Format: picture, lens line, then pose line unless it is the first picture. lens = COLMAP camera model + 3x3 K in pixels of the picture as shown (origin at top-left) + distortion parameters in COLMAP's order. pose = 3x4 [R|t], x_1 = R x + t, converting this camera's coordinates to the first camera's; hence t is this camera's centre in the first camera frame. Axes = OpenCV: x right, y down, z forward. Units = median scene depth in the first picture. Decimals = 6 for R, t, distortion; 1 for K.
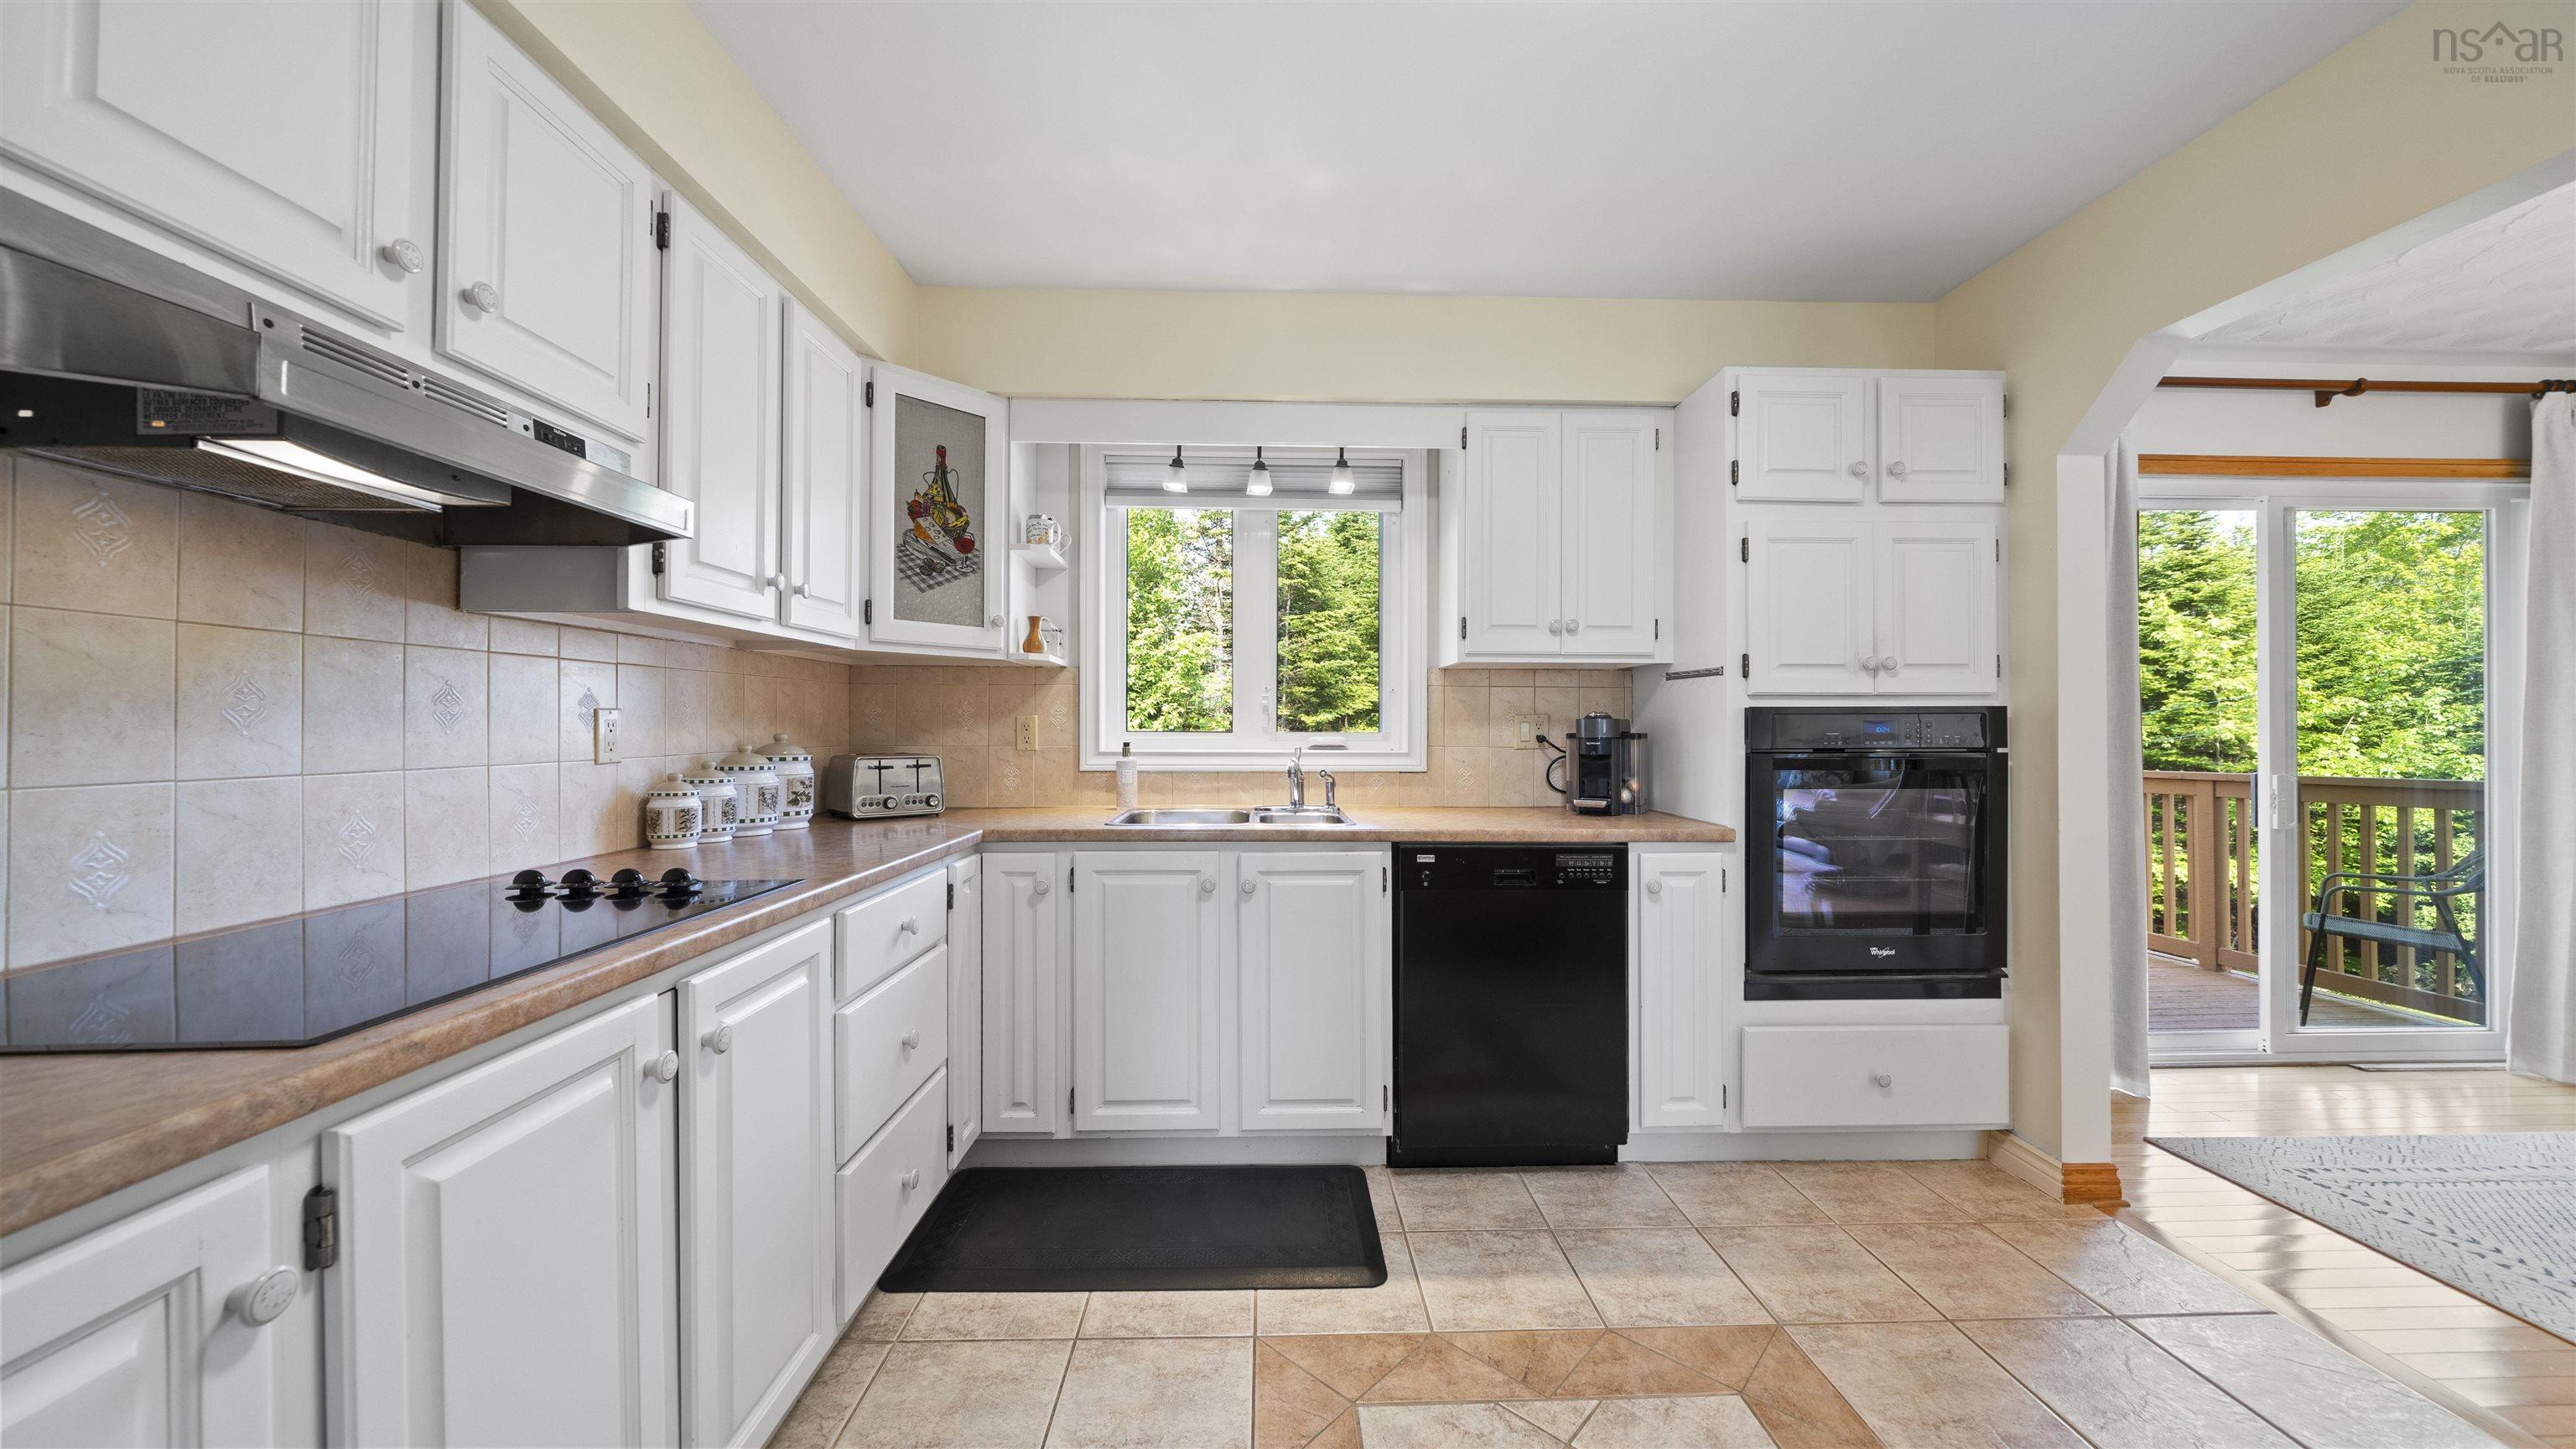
lens RADIAL K [[884.8, 0, 1288.0], [0, 884.8, 724.5], [0, 0, 1]] dist [-0.001376, -0.000062]
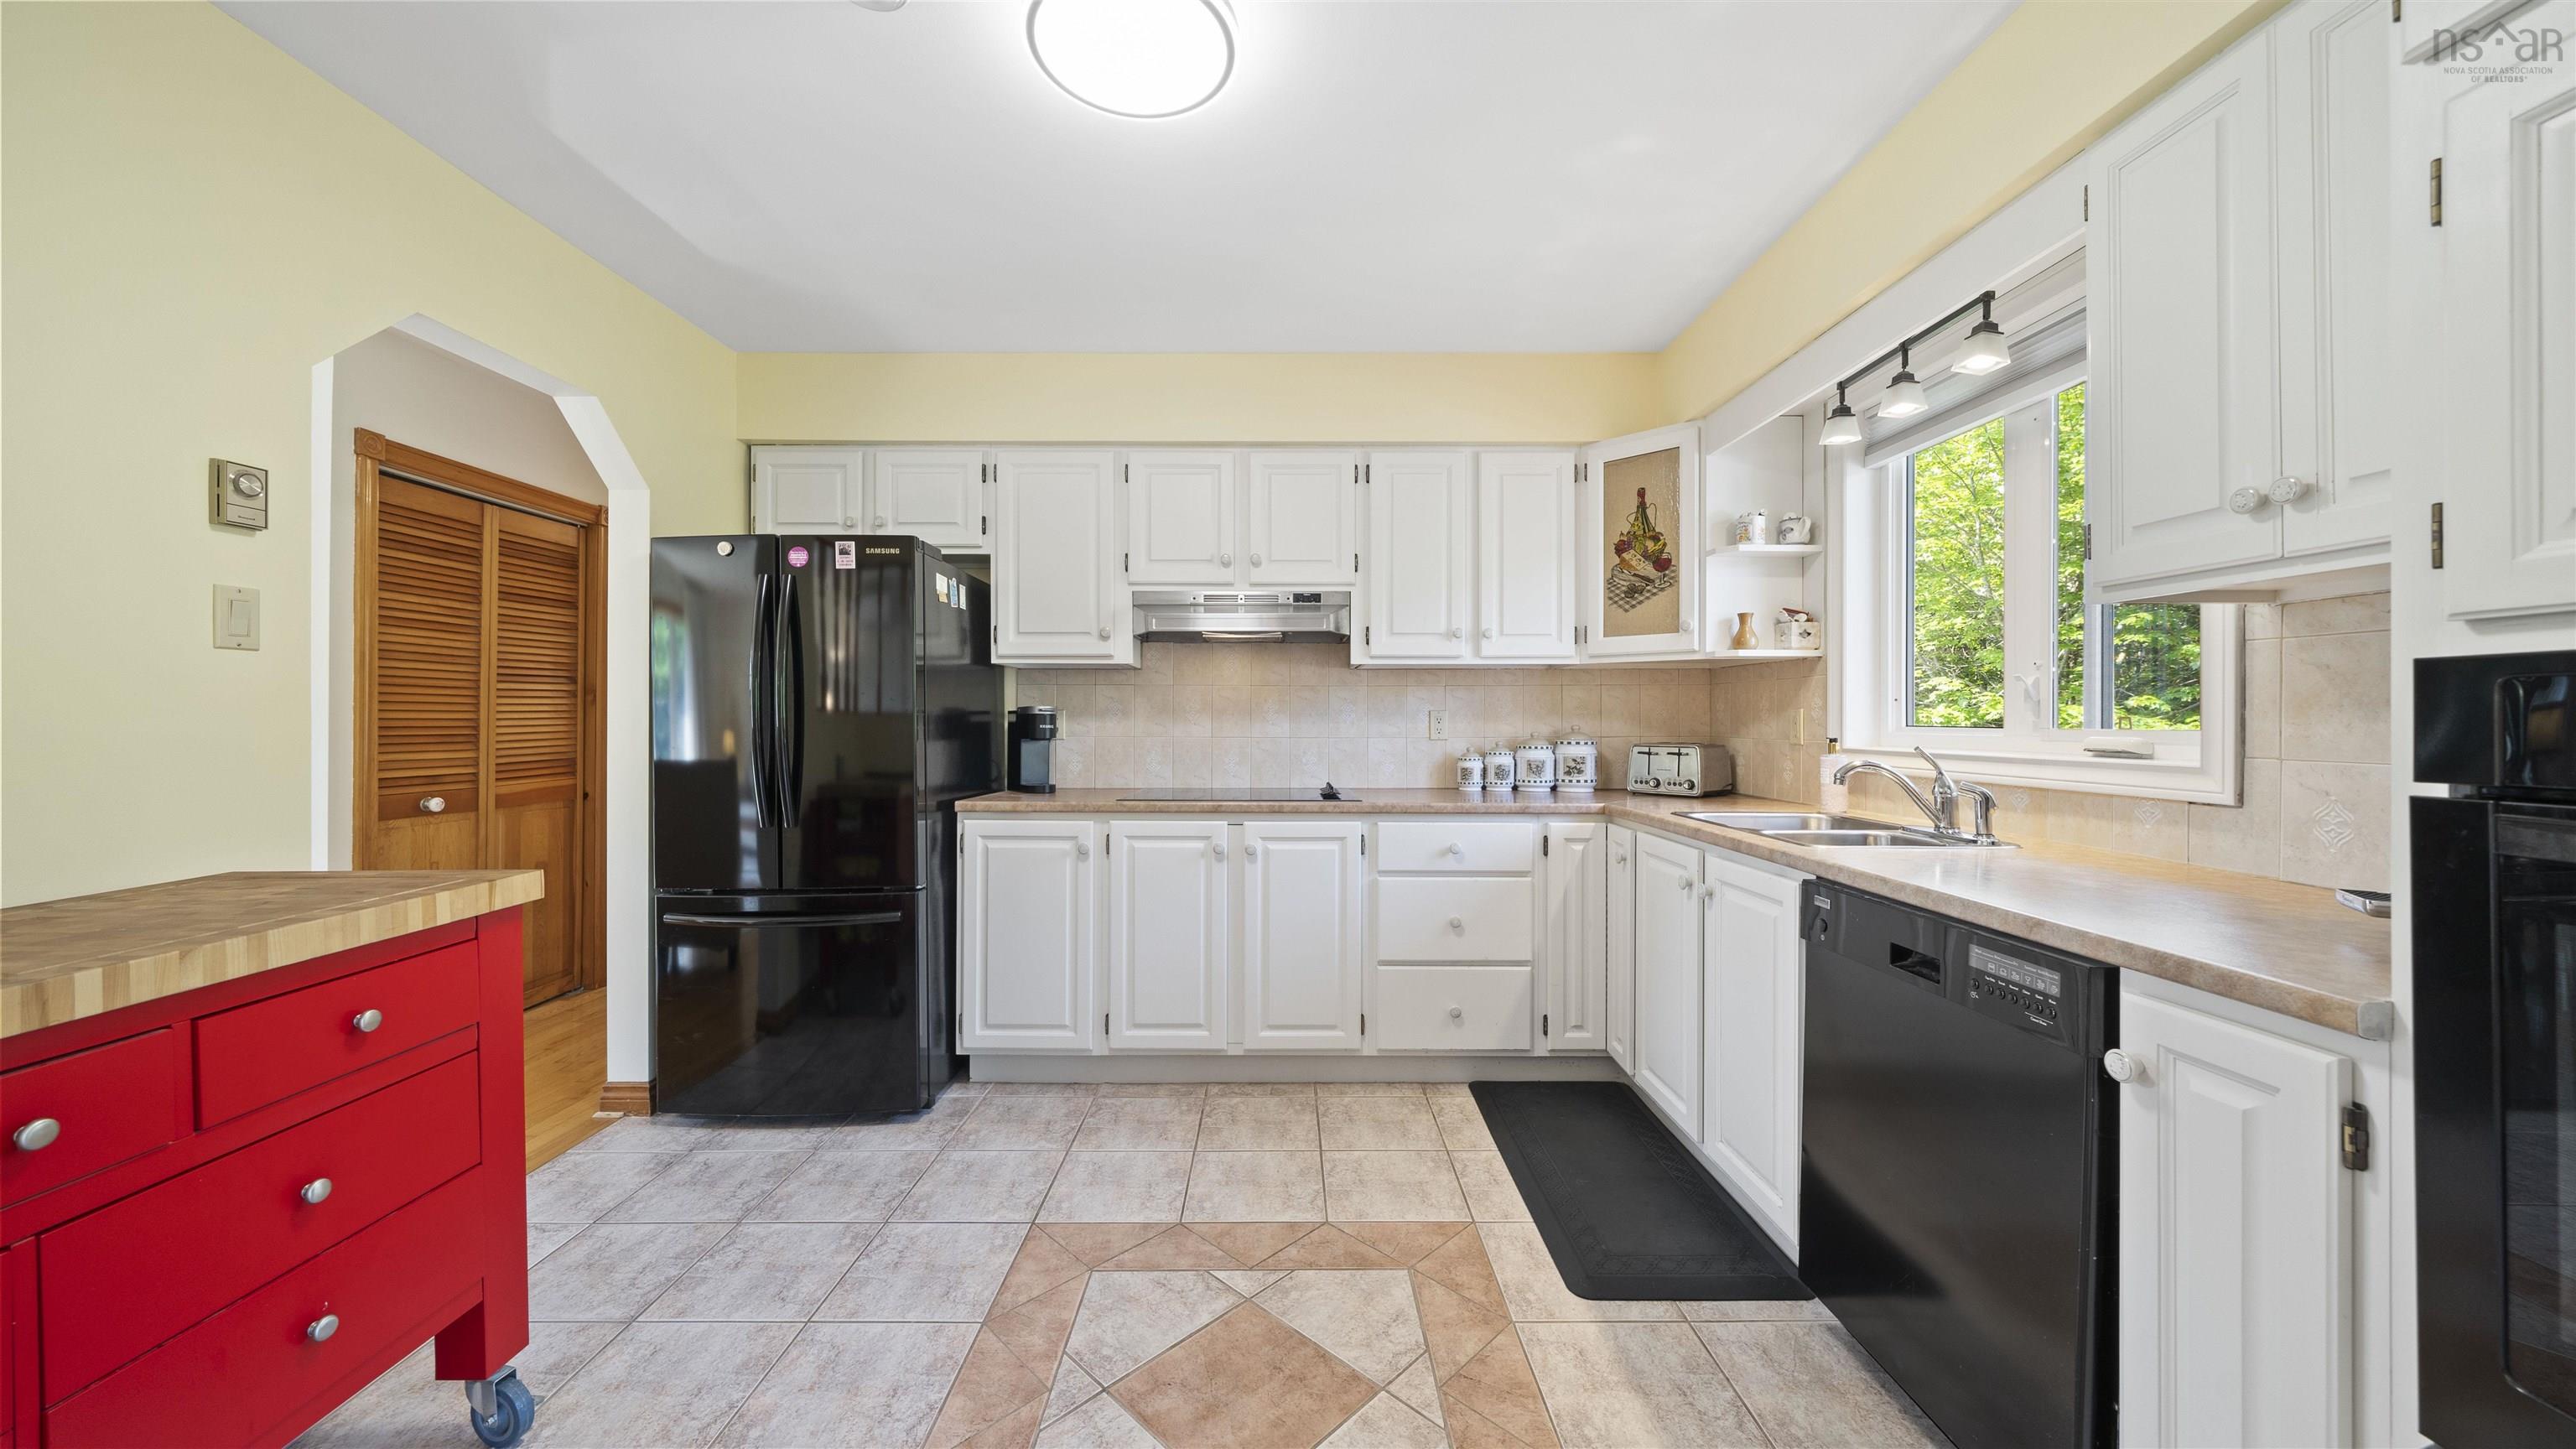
lens RADIAL K [[884.8, 0, 1288.0], [0, 884.8, 724.5], [0, 0, 1]] dist [-0.001376, -0.000062]
pose [[-0.022930, 0.002577, -0.999734, 0.898355], [0.001373, 0.999996, 0.002546, 0.005050], [0.999736, -0.001314, -0.022934, 0.589481]]
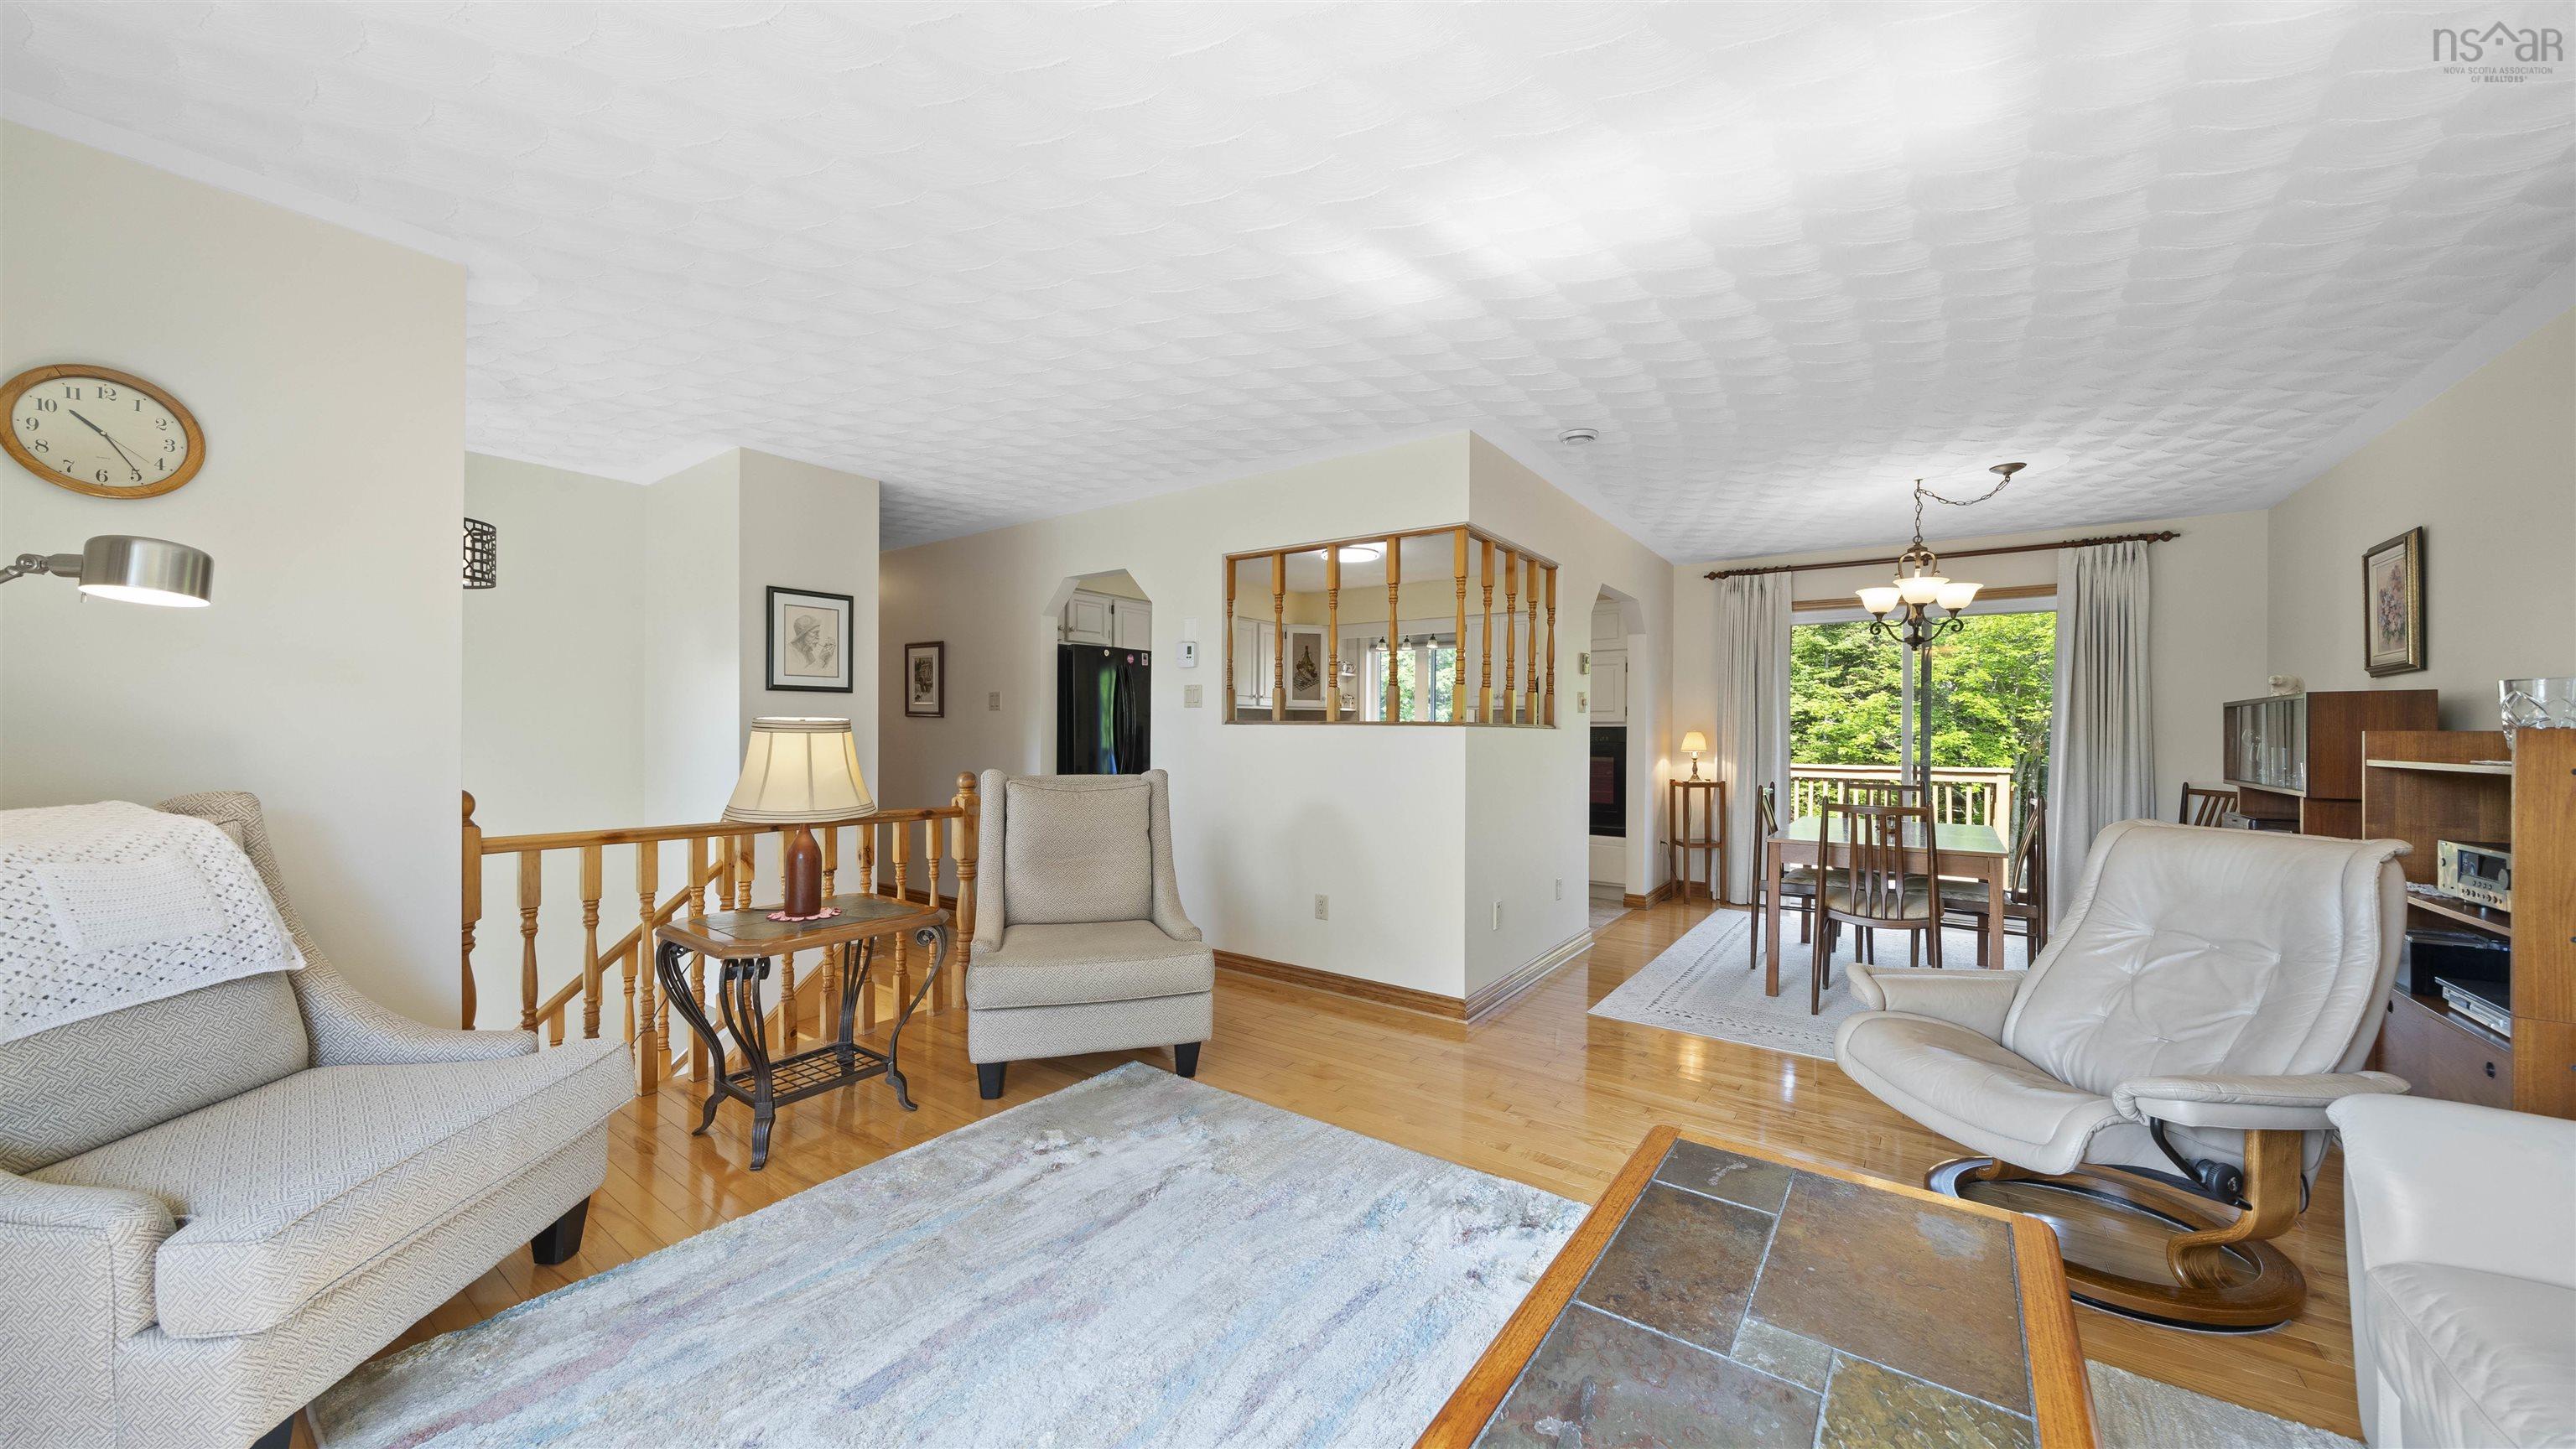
lens RADIAL K [[884.8, 0, 1288.0], [0, 884.8, 724.5], [0, 0, 1]] dist [-0.001376, -0.000062]
pose [[0.793171, -0.002186, -0.608995, 1.671219], [-0.001317, 0.999985, -0.005305, -0.007368], [0.608997, 0.005010, 0.793156, -1.769292]]
